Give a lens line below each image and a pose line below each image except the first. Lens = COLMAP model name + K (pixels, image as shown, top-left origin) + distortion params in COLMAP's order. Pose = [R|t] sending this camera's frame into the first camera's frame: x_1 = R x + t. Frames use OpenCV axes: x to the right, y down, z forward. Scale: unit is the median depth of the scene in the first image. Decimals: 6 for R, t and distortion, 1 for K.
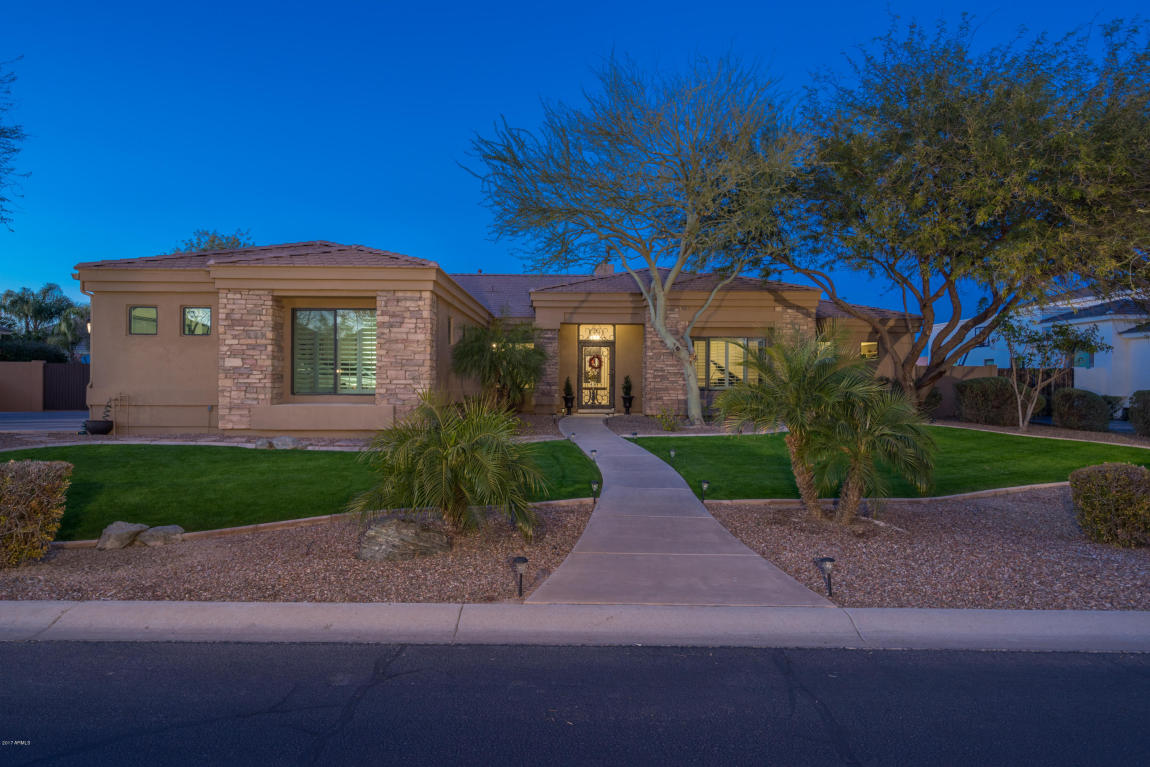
lens RADIAL K [[656.0, 0, 583.5], [0, 656.0, 386.1], [0, 0, 1]] dist [0.025540, -0.000581]
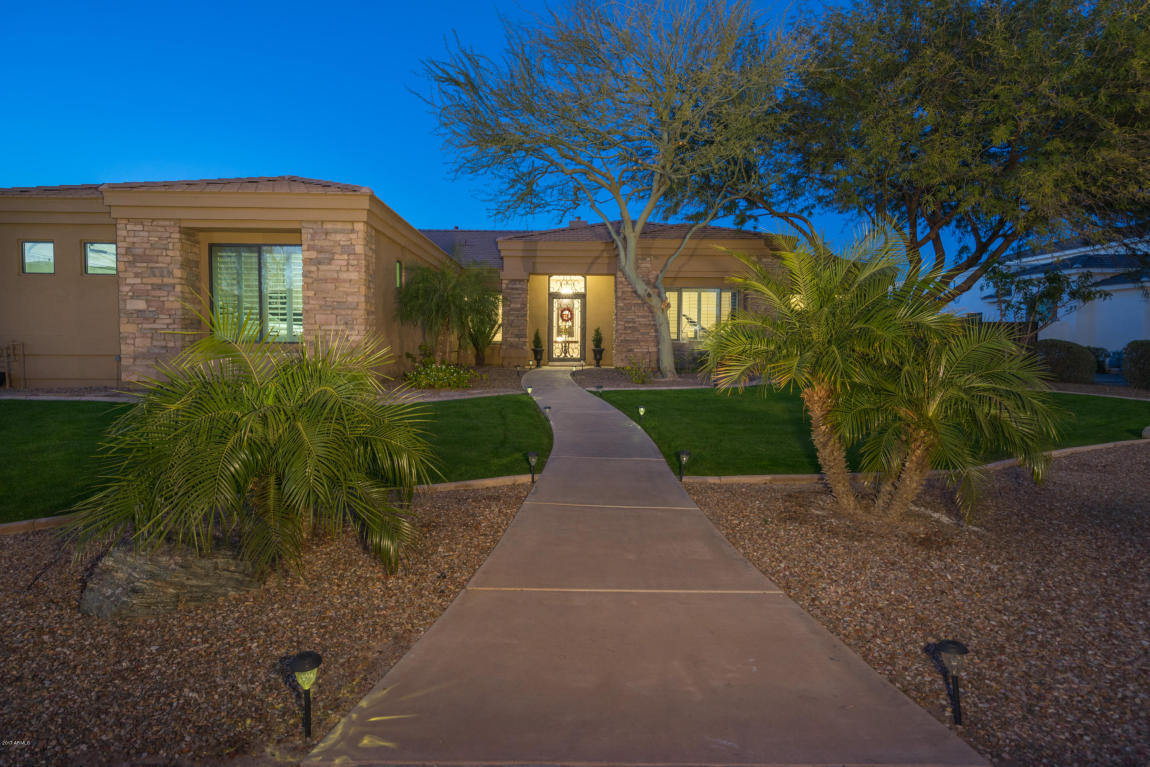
lens RADIAL K [[597.8, 0, 579.0], [0, 597.8, 372.4], [0, 0, 1]] dist [0.028411, 0.000414]
pose [[0.999666, -0.000216, 0.025835, 0.027654], [-0.001036, 0.998827, 0.048419, 0.013336], [-0.025815, -0.048429, 0.998493, 0.187415]]
